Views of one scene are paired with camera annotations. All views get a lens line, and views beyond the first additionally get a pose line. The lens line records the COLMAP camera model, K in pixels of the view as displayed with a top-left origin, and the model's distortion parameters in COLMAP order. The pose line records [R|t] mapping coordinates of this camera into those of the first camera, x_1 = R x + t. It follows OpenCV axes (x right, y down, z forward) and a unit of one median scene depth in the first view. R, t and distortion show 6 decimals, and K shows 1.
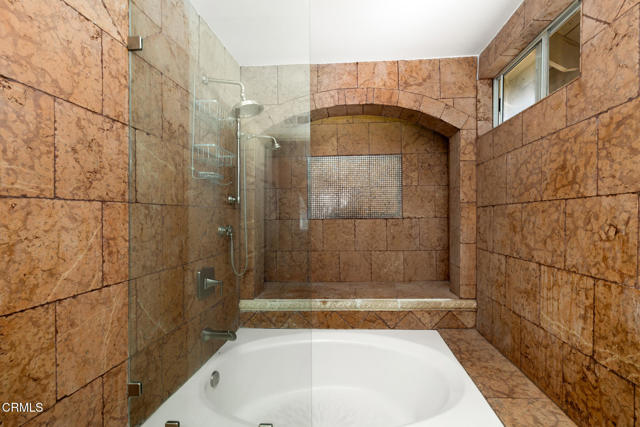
lens RADIAL K [[276.7, 0, 335.2], [0, 276.7, 214.4], [0, 0, 1]] dist [-0.002592, -0.000688]
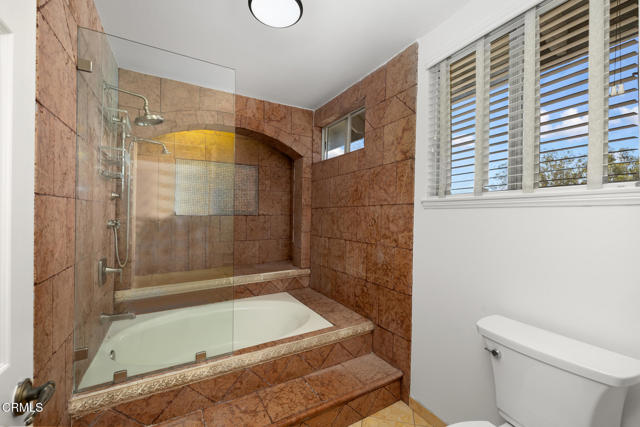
lens RADIAL K [[267.8, 0, 322.2], [0, 267.8, 214.4], [0, 0, 1]] dist [-0.000329, -0.000031]
pose [[0.834795, 0.013486, 0.550396, -0.262224], [-0.017702, 0.999841, 0.002351, 0.002203], [-0.550277, -0.011705, 0.834900, -0.284166]]
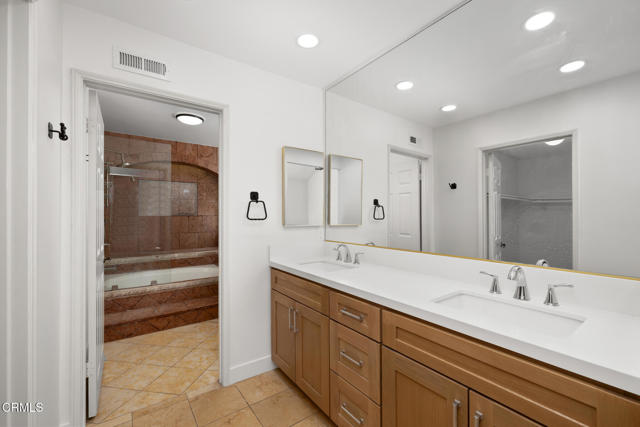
lens RADIAL K [[276.7, 0, 335.2], [0, 276.7, 214.4], [0, 0, 1]] dist [-0.002592, -0.000688]
pose [[0.755720, 0.008047, 0.654846, -0.392317], [-0.007945, 0.999964, -0.003119, 0.002301], [-0.654847, -0.002846, 0.755756, -1.429854]]
